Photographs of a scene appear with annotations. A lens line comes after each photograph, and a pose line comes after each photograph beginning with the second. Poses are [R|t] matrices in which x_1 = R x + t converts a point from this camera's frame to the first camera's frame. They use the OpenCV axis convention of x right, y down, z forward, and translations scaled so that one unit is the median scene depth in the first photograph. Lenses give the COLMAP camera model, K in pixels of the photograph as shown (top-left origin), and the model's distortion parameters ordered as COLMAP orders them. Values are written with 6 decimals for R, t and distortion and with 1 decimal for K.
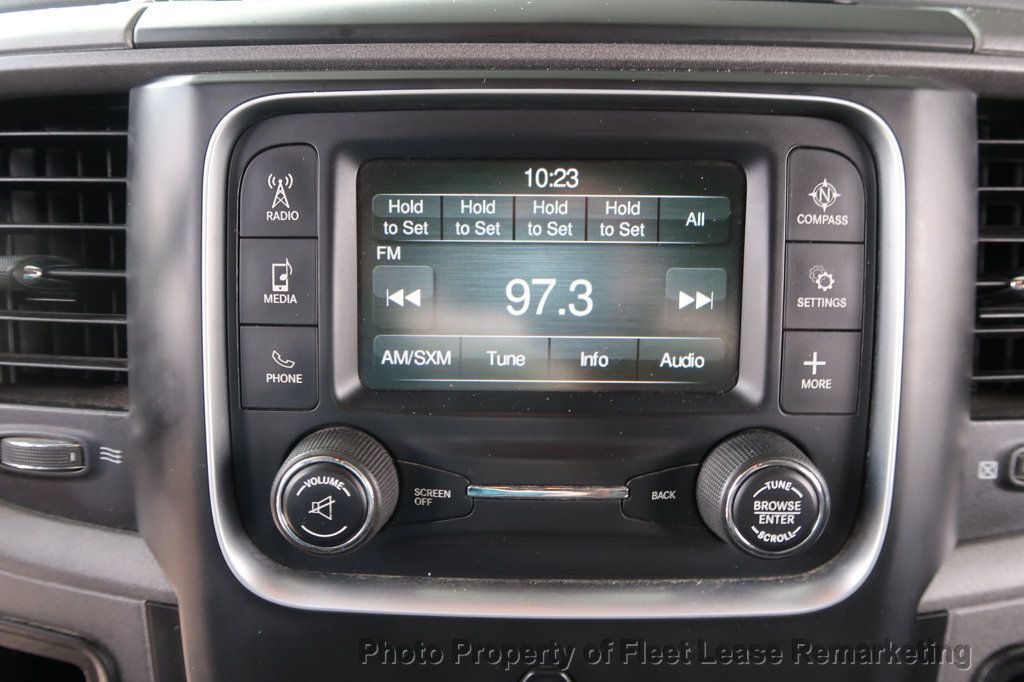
lens RADIAL K [[696.4, 0, 518.9], [0, 696.4, 341.0], [0, 0, 1]] dist [-0.027835, 0.005770]
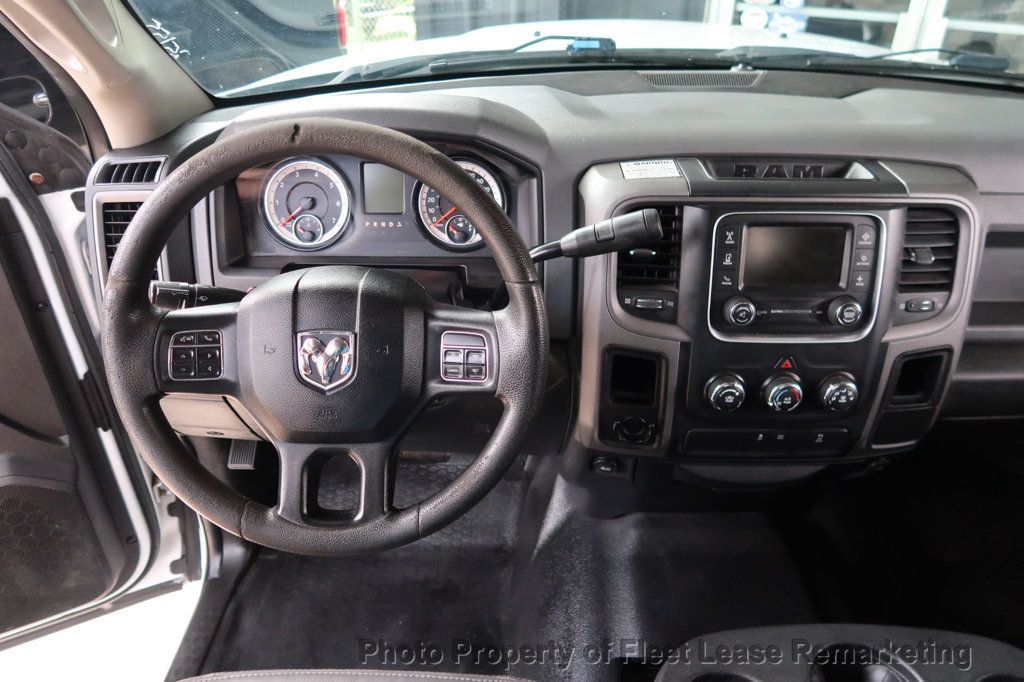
lens RADIAL K [[707.3, 0, 505.2], [0, 707.3, 342.9], [0, 0, 1]] dist [-0.030637, 0.008326]
pose [[0.999887, -0.008150, 0.012607, -1.666446], [0.006054, 0.987391, 0.158186, -0.255431], [-0.013737, -0.158092, 0.987329, -3.016677]]
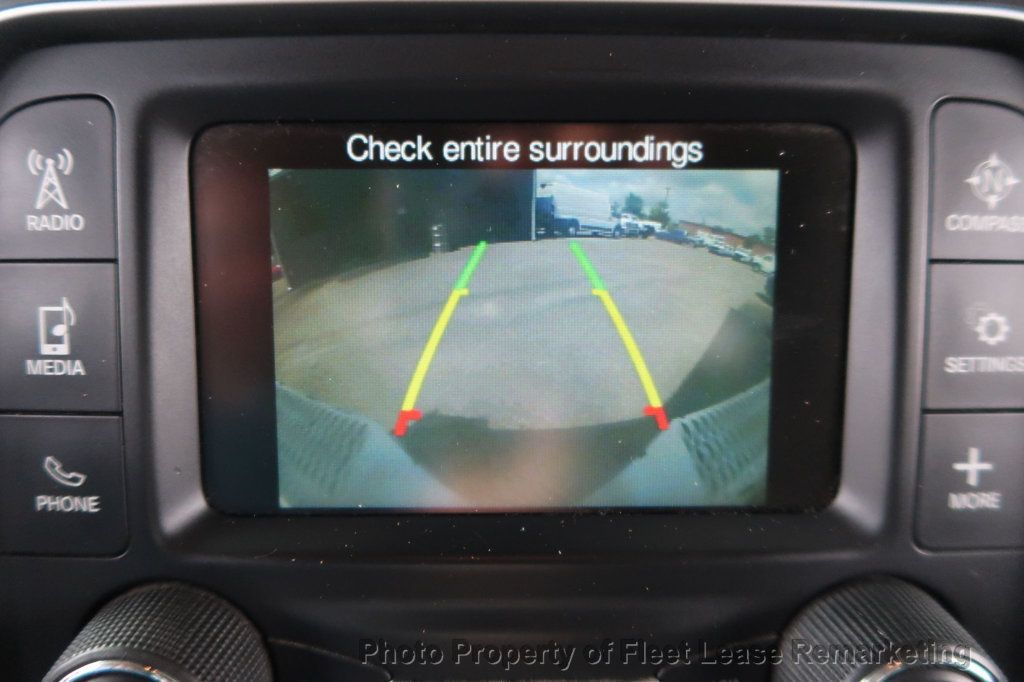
lens RADIAL K [[696.4, 0, 518.9], [0, 696.4, 341.0], [0, 0, 1]] dist [-0.027835, 0.005770]
pose [[0.999602, -0.010777, 0.026062, 0.025002], [0.010637, 0.999928, 0.005500, -0.081924], [-0.026119, -0.005221, 0.999645, 0.421862]]
